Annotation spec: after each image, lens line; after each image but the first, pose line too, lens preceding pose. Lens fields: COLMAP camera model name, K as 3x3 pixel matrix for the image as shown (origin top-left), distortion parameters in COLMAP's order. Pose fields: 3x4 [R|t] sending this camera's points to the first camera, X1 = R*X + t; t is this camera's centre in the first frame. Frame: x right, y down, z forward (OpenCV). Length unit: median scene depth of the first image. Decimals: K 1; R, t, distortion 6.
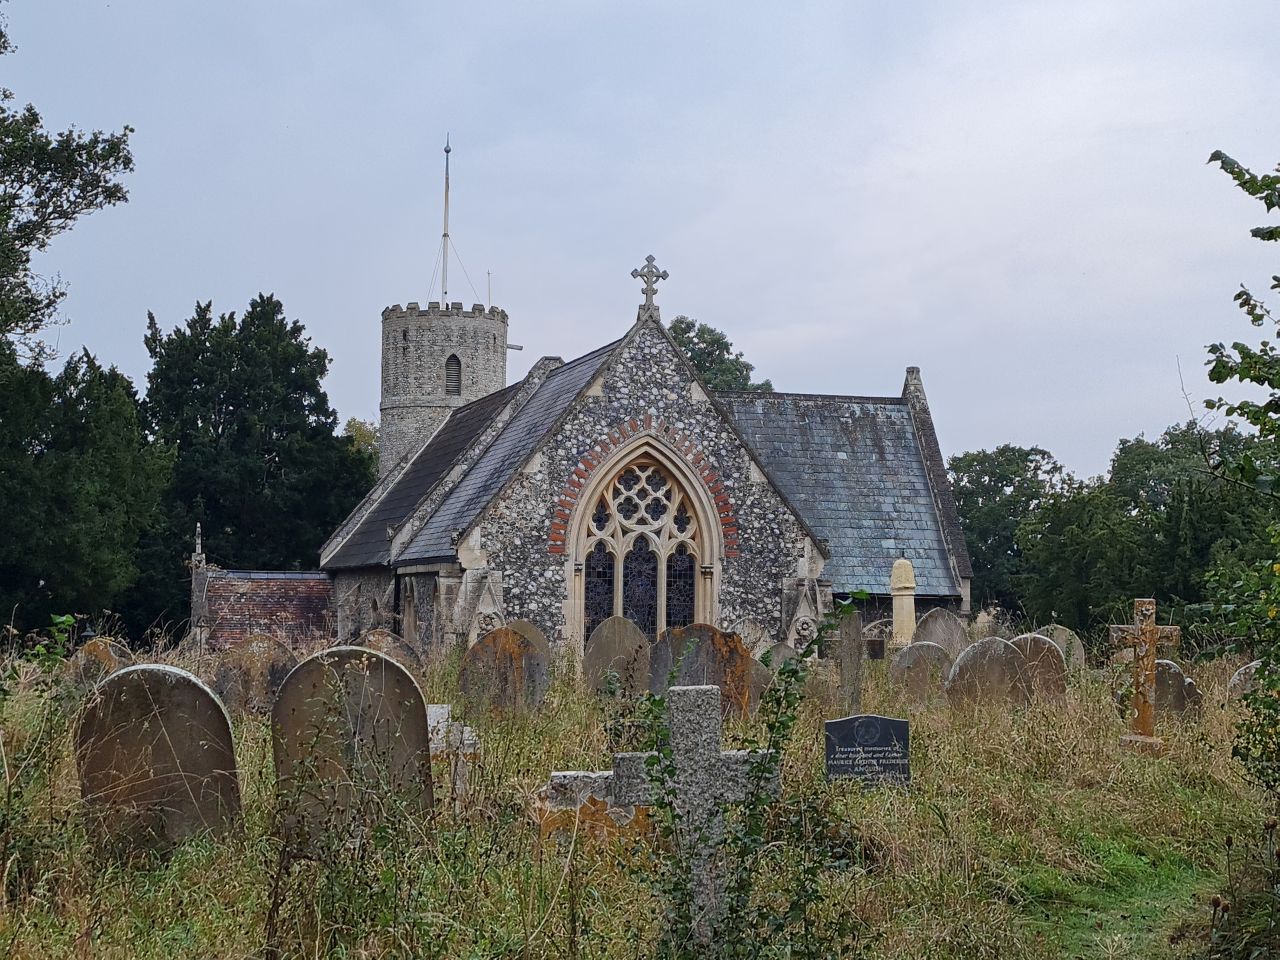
lens RADIAL K [[984.4, 0, 639.6], [0, 984.4, 493.9], [0, 0, 1]] dist [0.003852, -0.000403]
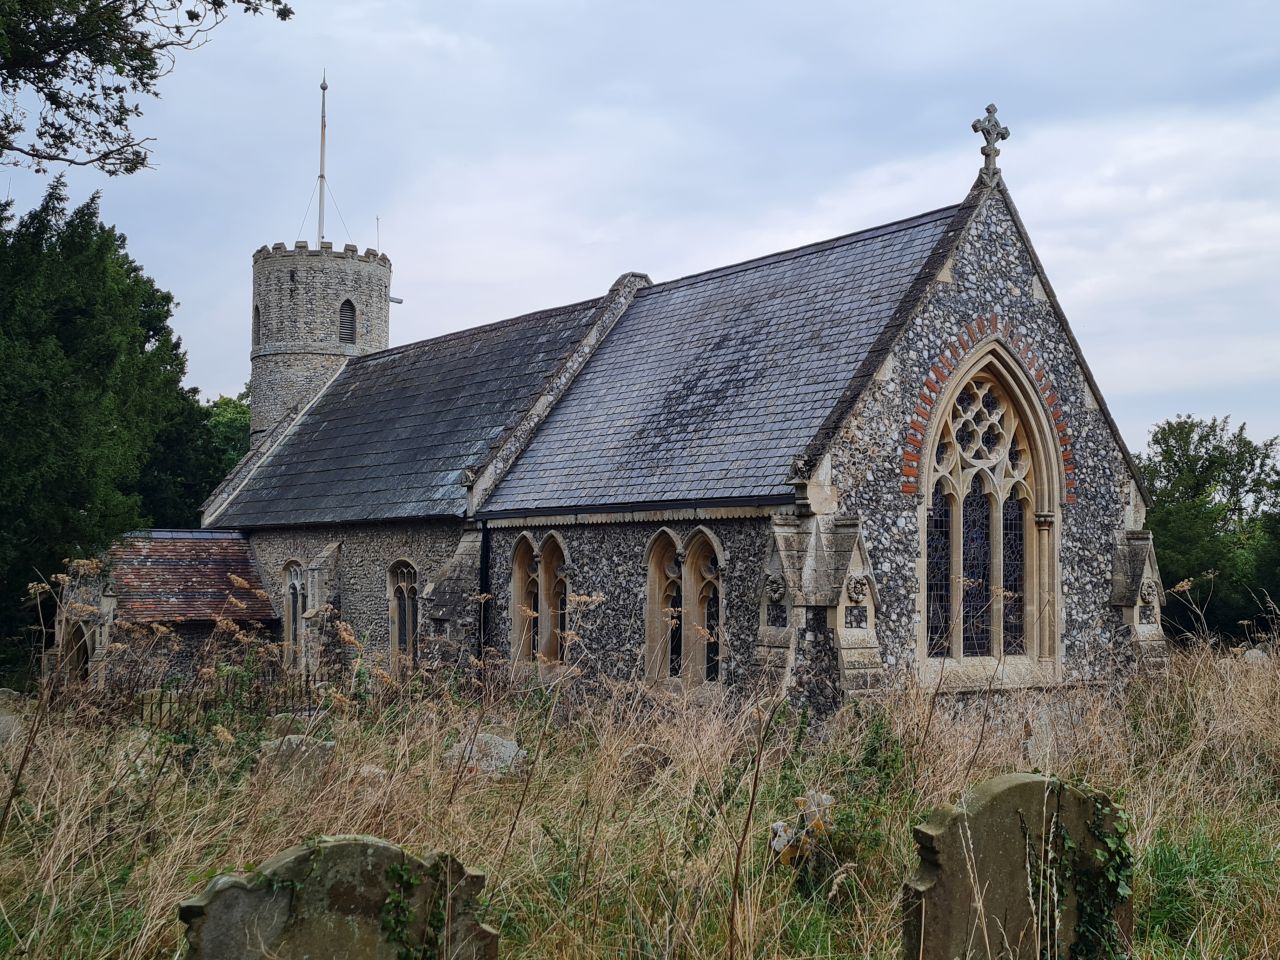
lens RADIAL K [[909.2, 0, 640.3], [0, 909.2, 468.4], [0, 0, 1]] dist [0.018135, 0.000595]
pose [[0.976007, 0.017081, 0.217069, -0.399502], [-0.018155, 0.999831, 0.002955, 0.040845], [-0.216982, -0.006825, 0.976152, 0.367072]]
